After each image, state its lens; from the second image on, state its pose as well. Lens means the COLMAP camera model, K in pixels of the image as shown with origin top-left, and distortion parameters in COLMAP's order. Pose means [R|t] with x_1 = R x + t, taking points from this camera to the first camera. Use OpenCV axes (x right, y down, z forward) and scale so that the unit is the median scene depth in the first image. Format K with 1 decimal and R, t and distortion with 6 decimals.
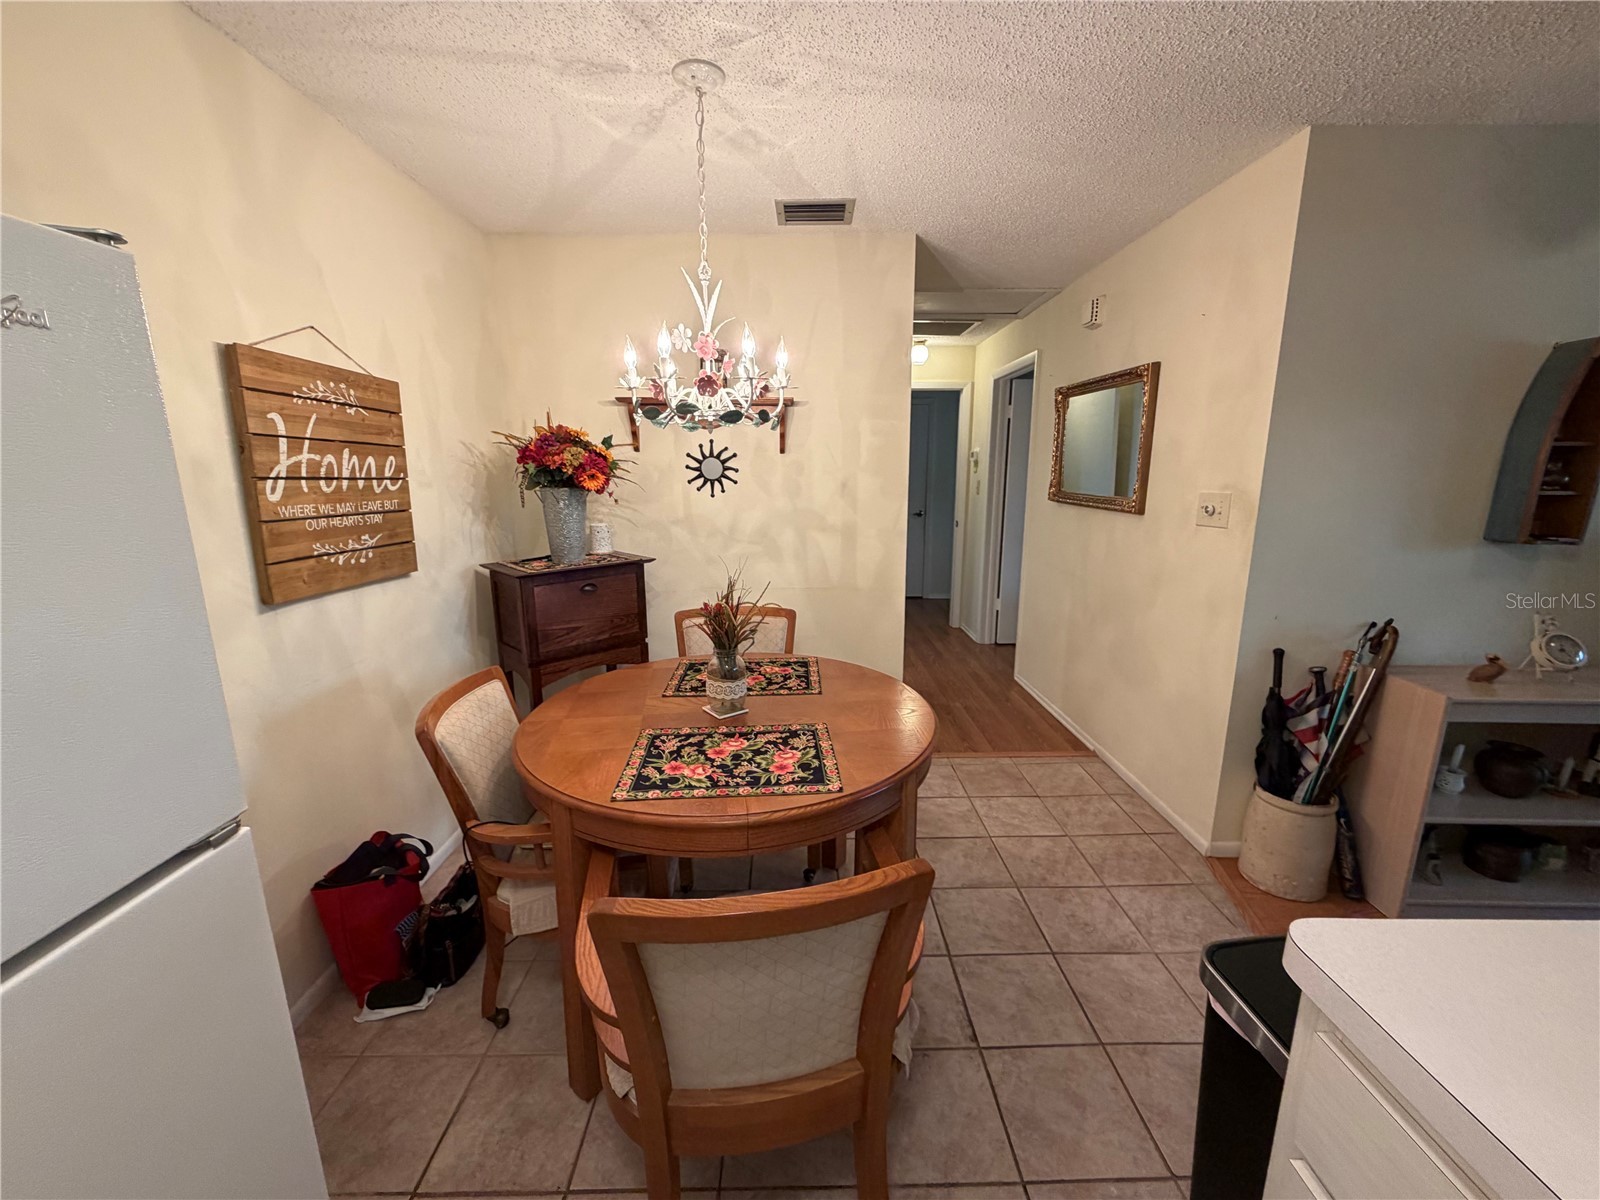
lens RADIAL K [[638.7, 0, 795.0], [0, 638.7, 601.6], [0, 0, 1]] dist [-0.000739, -0.000120]
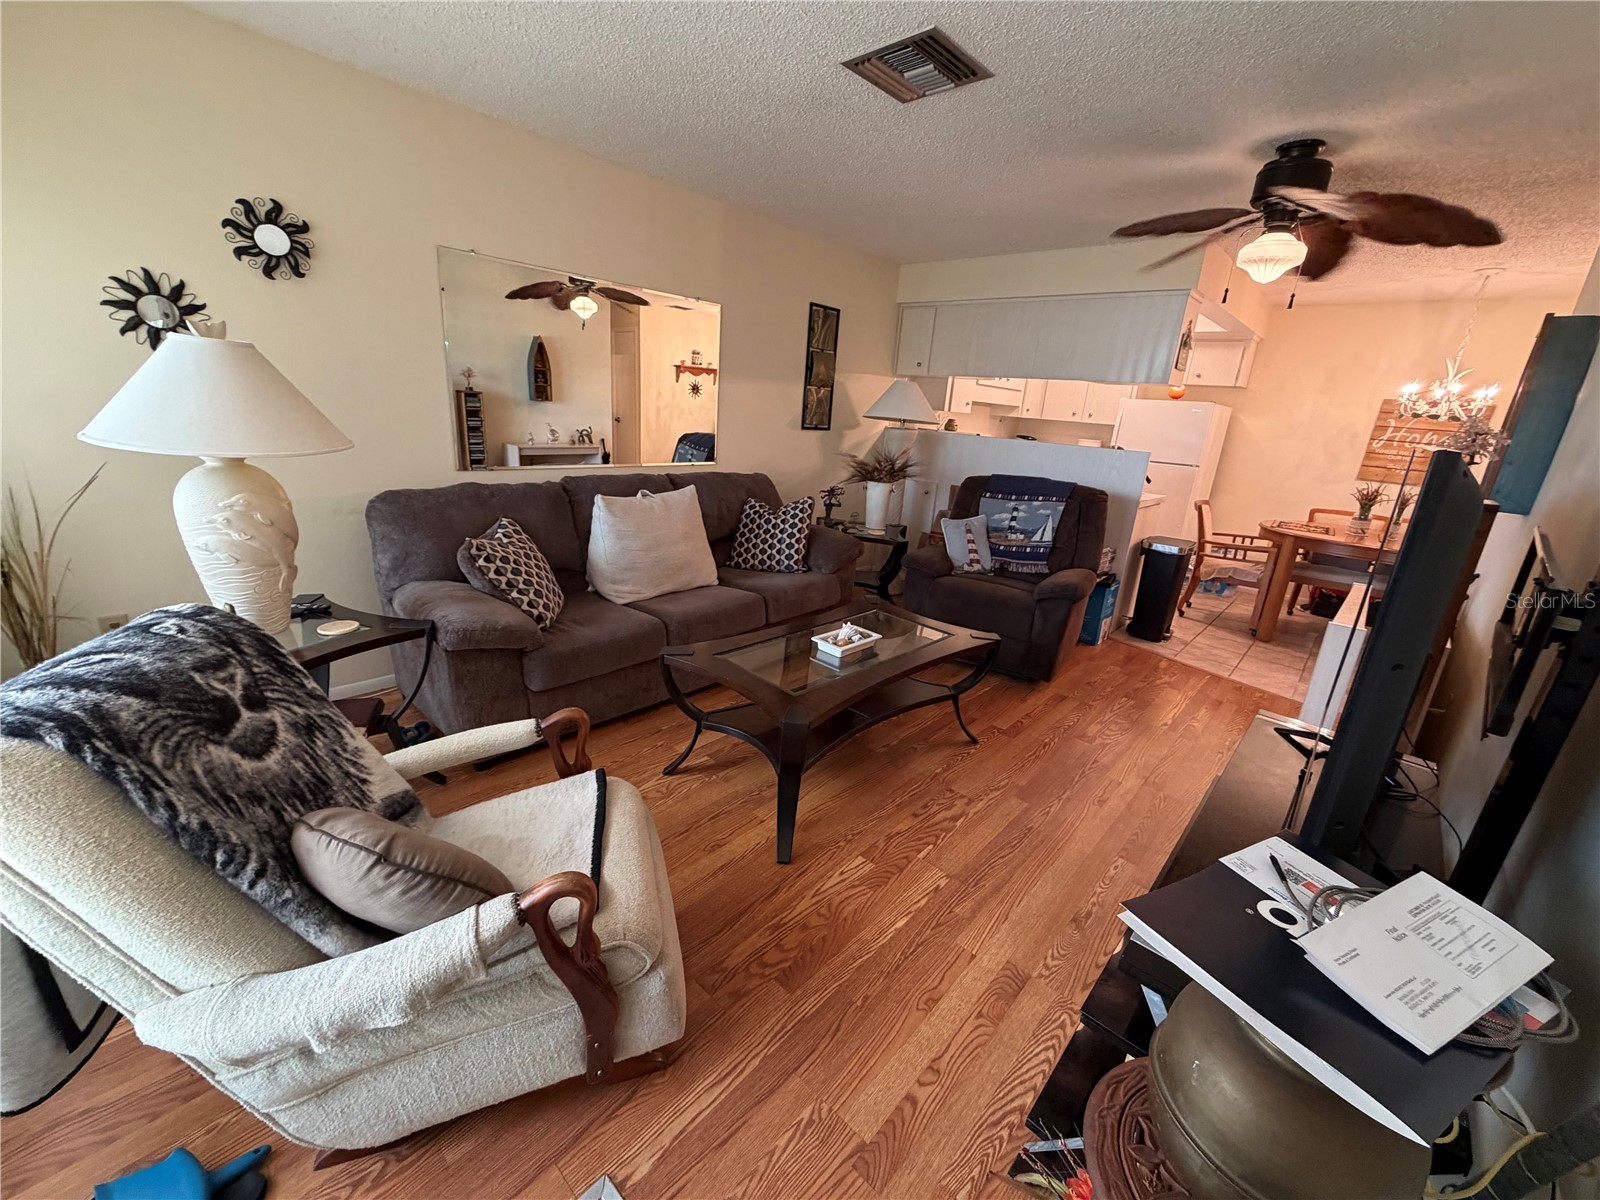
lens RADIAL K [[638.7, 0, 799.5], [0, 638.7, 597.9], [0, 0, 1]] dist [-0.000739, -0.000120]
pose [[-0.691185, 0.185069, -0.698579, 2.944897], [-0.201172, 0.879172, 0.431956, -0.243460], [0.694113, 0.439096, -0.570440, 0.957792]]
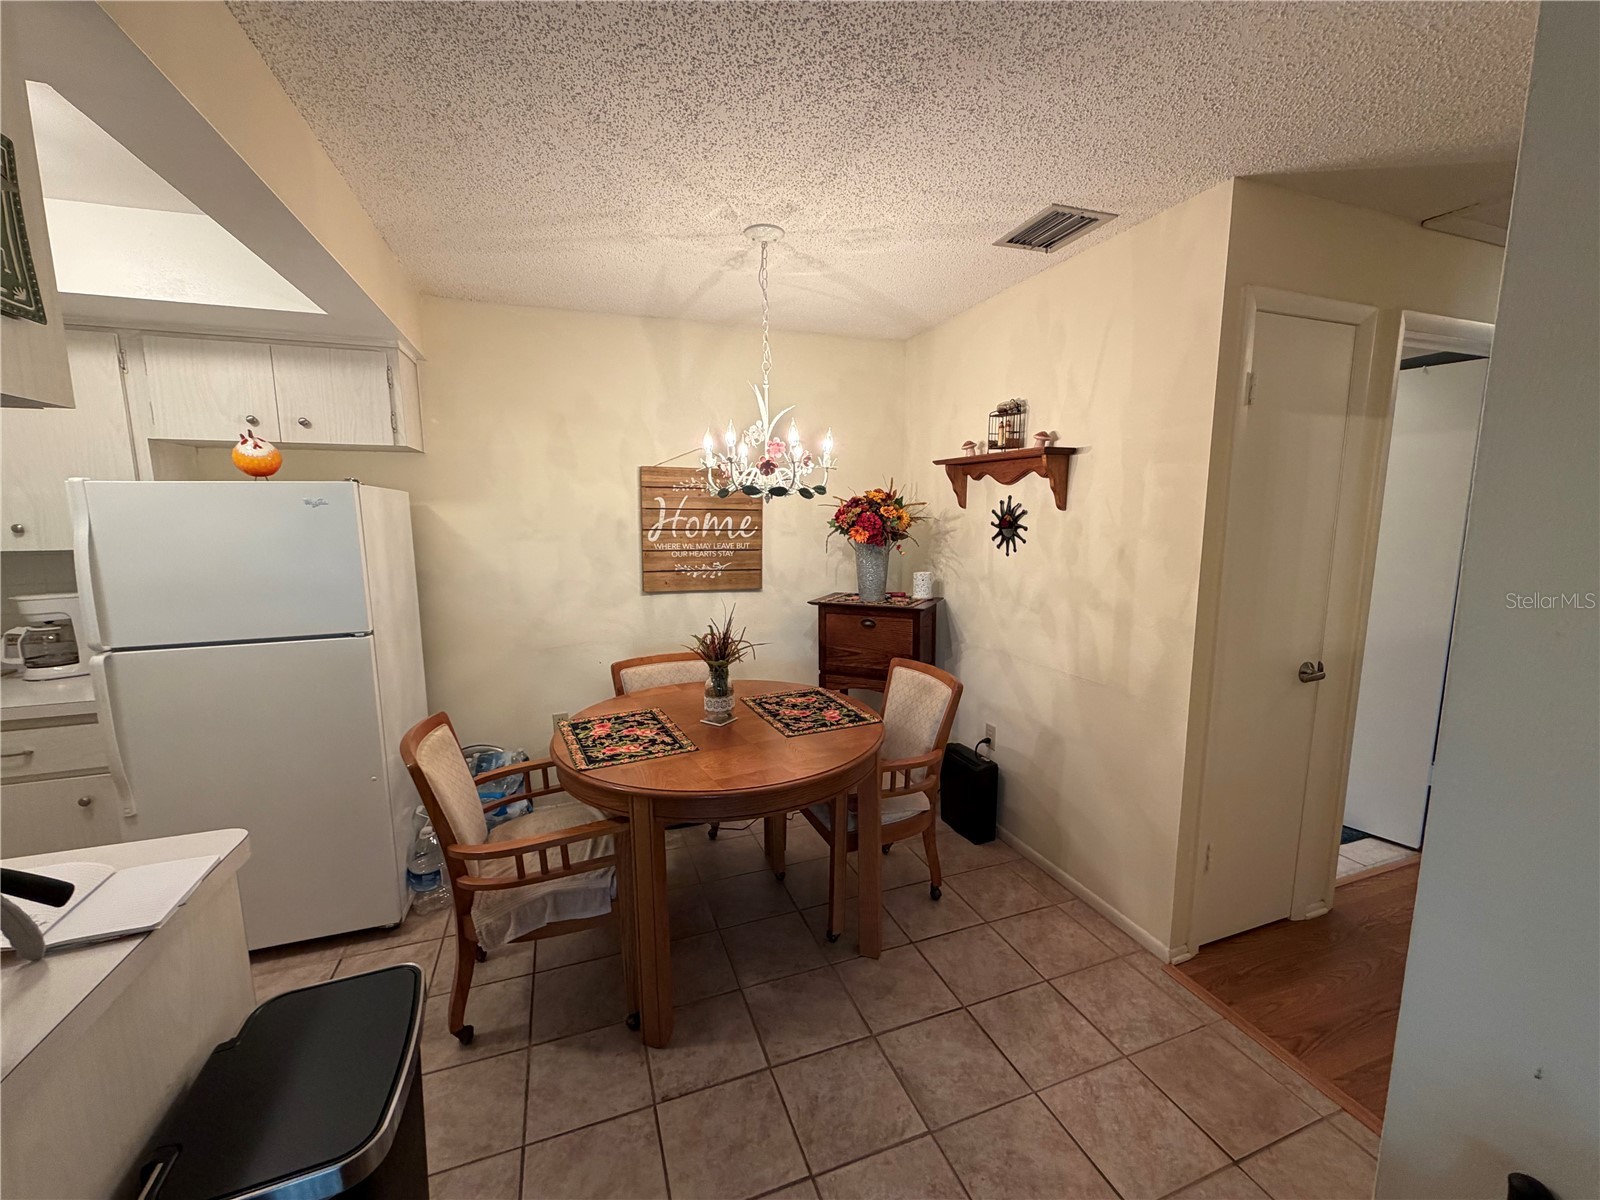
lens RADIAL K [[638.7, 0, 795.1], [0, 638.7, 601.1], [0, 0, 1]] dist [-0.000739, -0.000120]
pose [[0.340190, 0.139500, -0.929952, 1.002906], [-0.185589, 0.979444, 0.079033, -0.178424], [0.921861, 0.145703, 0.359087, 0.601078]]
